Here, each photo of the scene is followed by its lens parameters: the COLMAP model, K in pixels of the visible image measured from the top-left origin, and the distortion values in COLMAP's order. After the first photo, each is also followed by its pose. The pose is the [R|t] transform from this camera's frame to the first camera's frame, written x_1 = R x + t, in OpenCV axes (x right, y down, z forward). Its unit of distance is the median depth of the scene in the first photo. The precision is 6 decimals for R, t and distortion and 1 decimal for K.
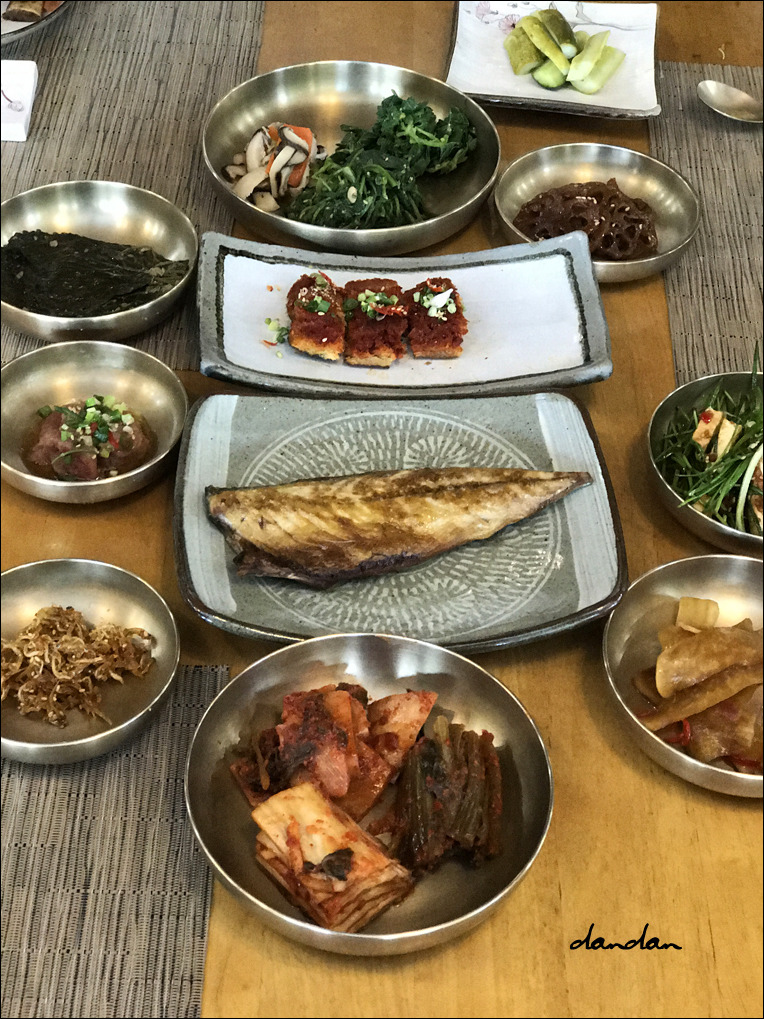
lens RADIAL K [[1677.9, 0, 379.6], [0, 1677.9, 510.2], [0, 0, 1]] dist [-0.006583, 0.000000]
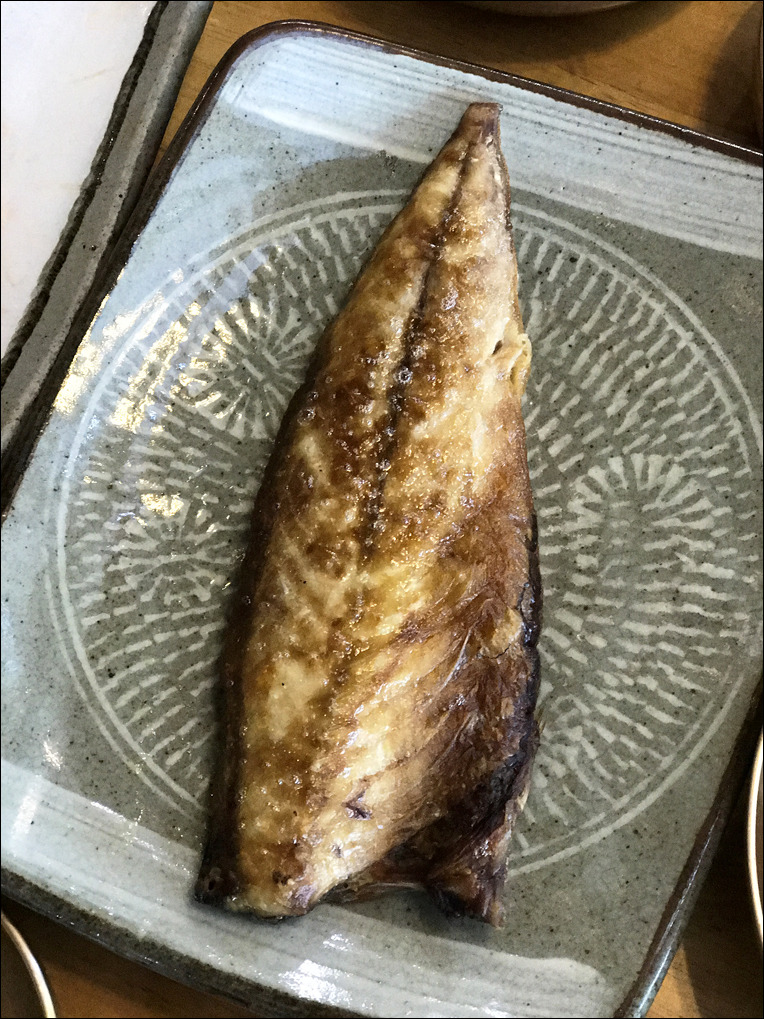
lens RADIAL K [[1677.9, 0, 383.0], [0, 1677.9, 503.8], [0, 0, 1]] dist [-0.006583, 0.000000]
pose [[0.402711, -0.877156, 0.261574, -0.106911], [0.681379, 0.478096, 0.554208, -0.248947], [-0.611185, -0.044955, 0.790210, 0.655090]]
